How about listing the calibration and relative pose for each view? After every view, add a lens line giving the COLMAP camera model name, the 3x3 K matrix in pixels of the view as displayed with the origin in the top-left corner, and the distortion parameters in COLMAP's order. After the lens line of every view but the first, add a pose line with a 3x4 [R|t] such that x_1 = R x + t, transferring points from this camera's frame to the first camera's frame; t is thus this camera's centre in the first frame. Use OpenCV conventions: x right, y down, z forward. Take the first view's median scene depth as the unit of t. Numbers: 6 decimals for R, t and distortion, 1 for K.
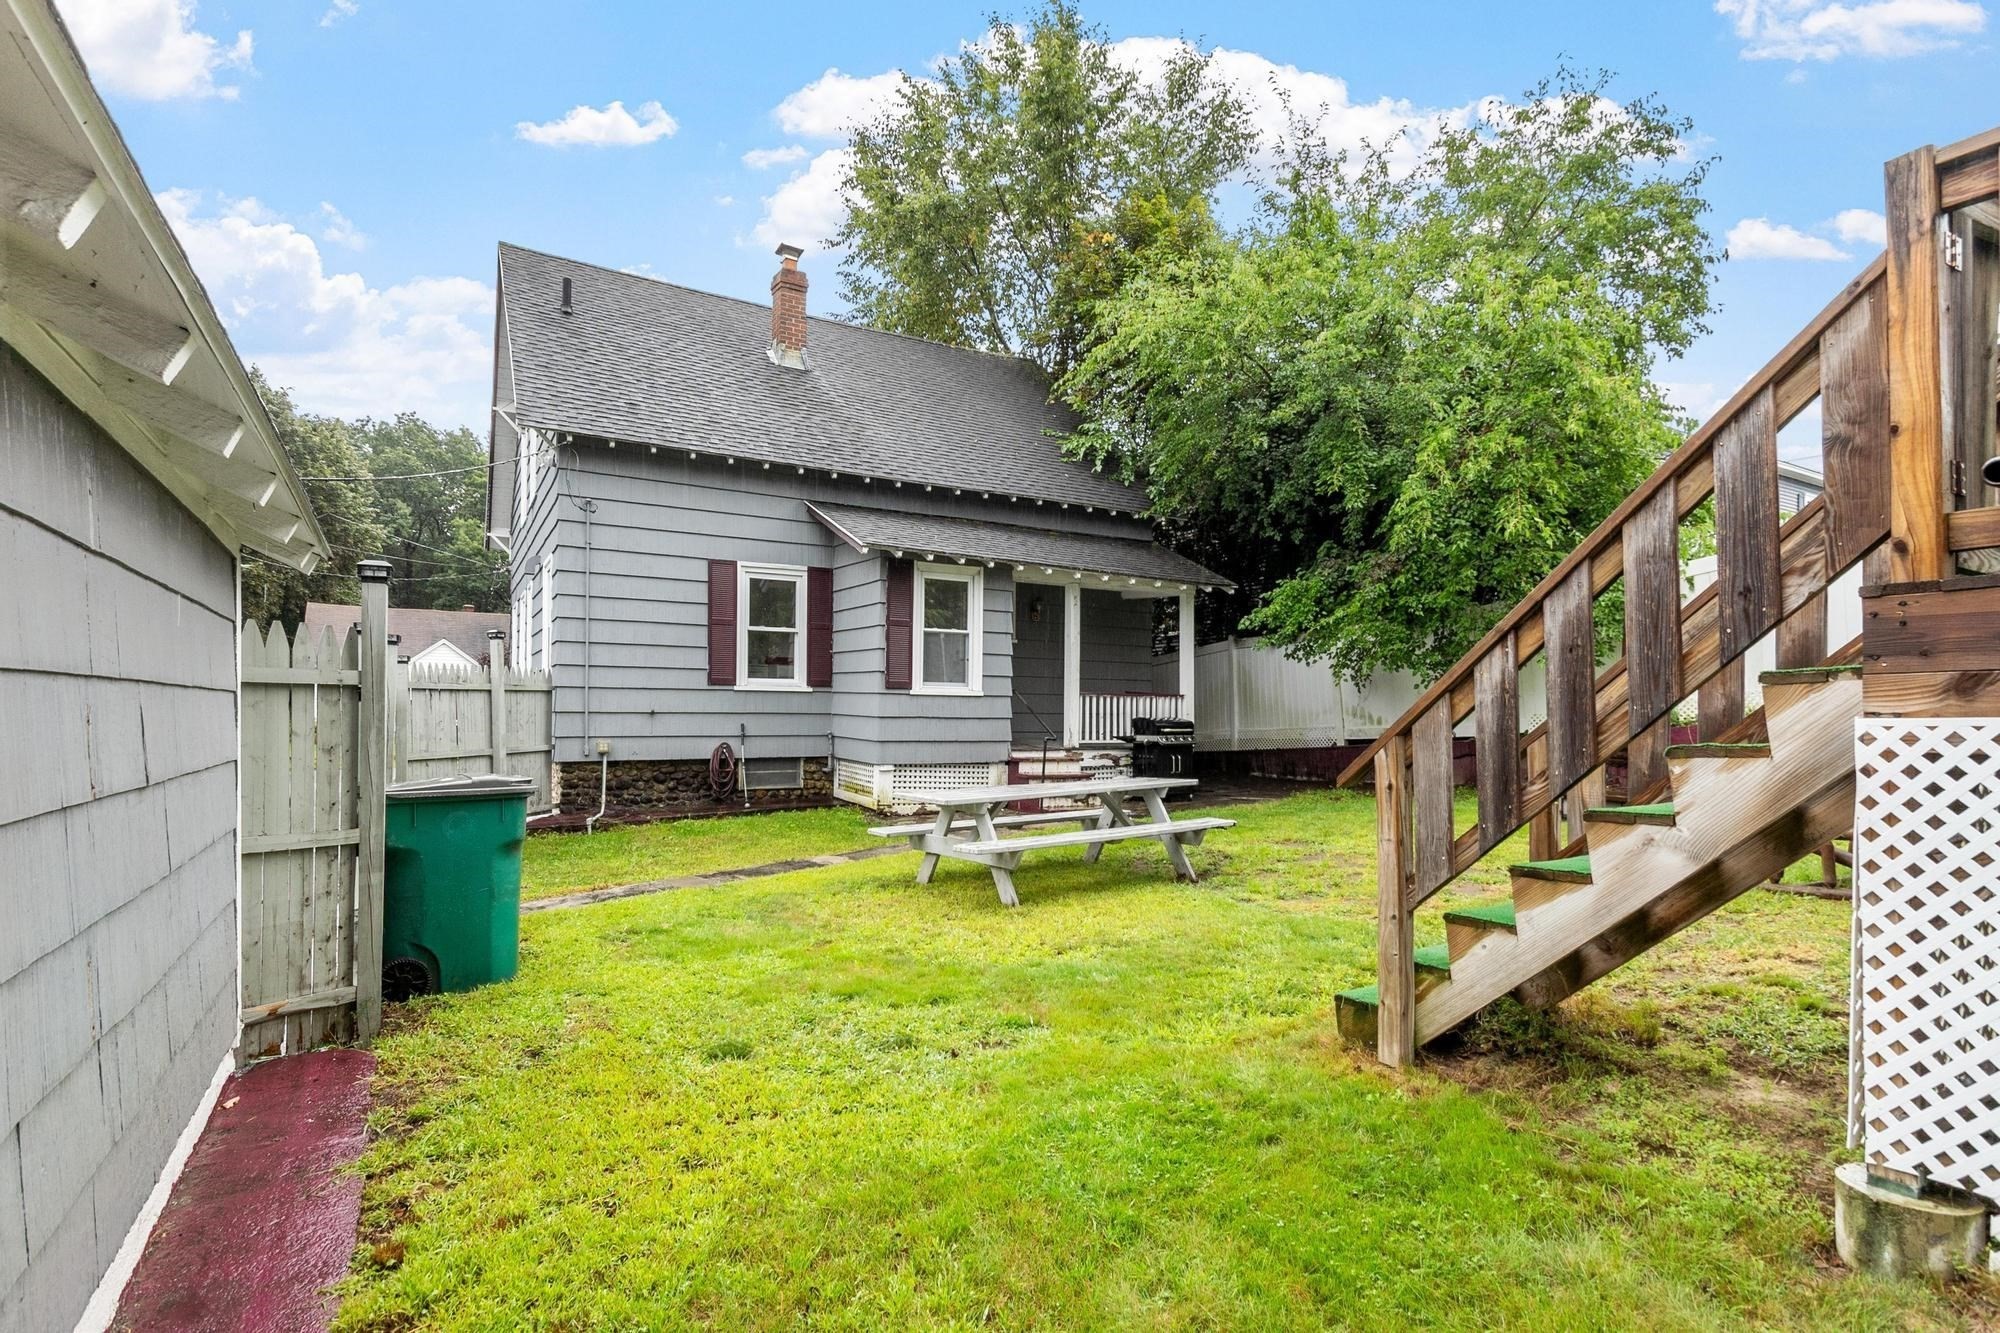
lens RADIAL K [[940.9, 0, 999.0], [0, 940.9, 707.7], [0, 0, 1]] dist [-0.000451, 0.000093]
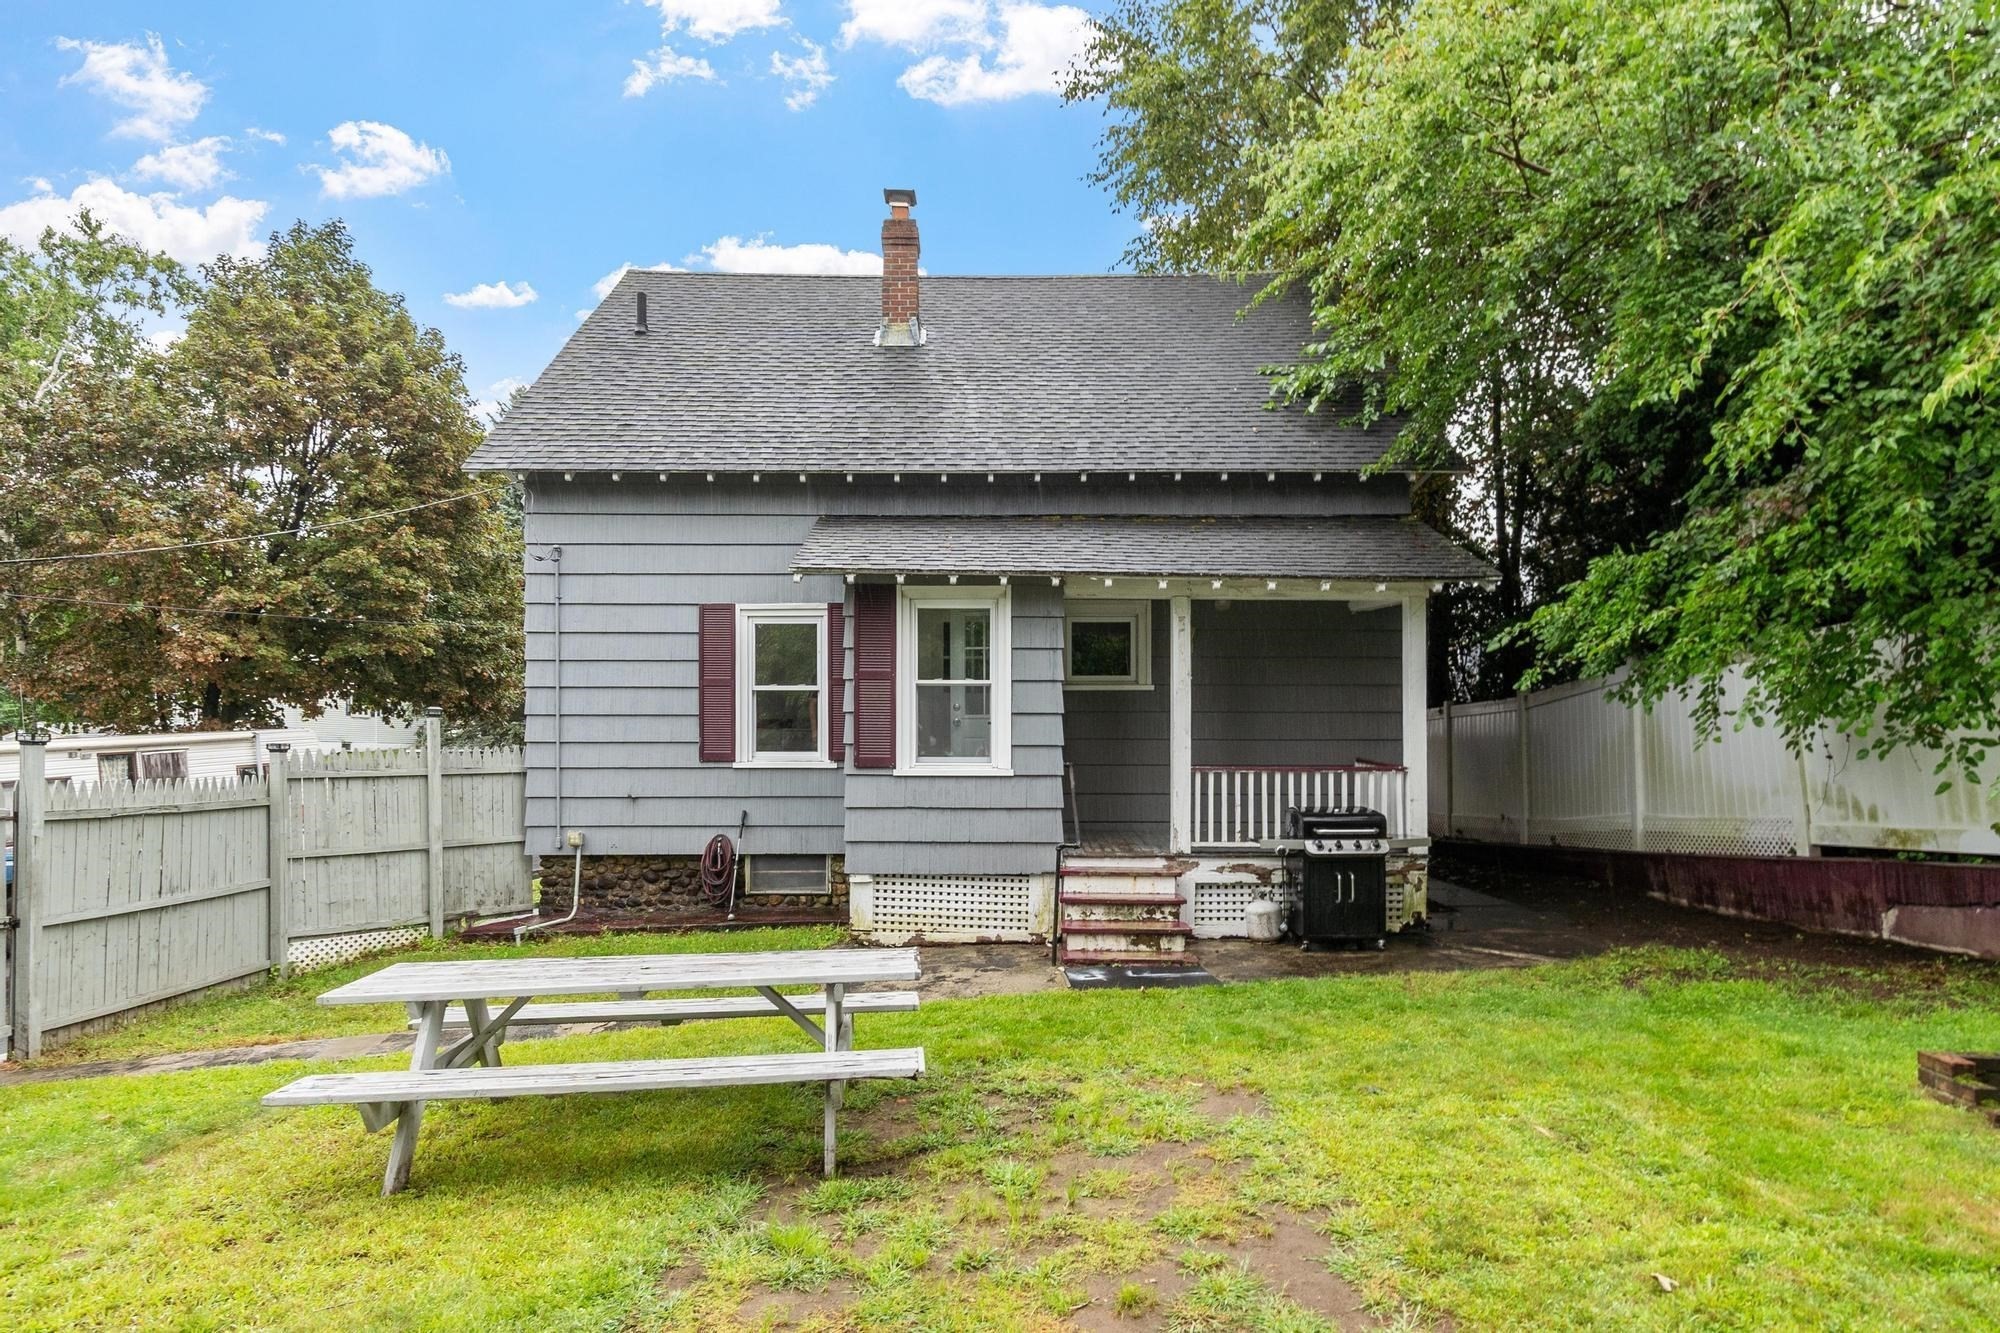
lens RADIAL K [[1068.0, 0, 1001.3], [0, 1068.0, 761.7], [0, 0, 1]] dist [0.004512, 0.000465]
pose [[0.869763, -0.004219, -0.493451, 0.353752], [0.008806, 0.999937, 0.006972, -0.028077], [0.493391, -0.010409, 0.869746, 0.329759]]
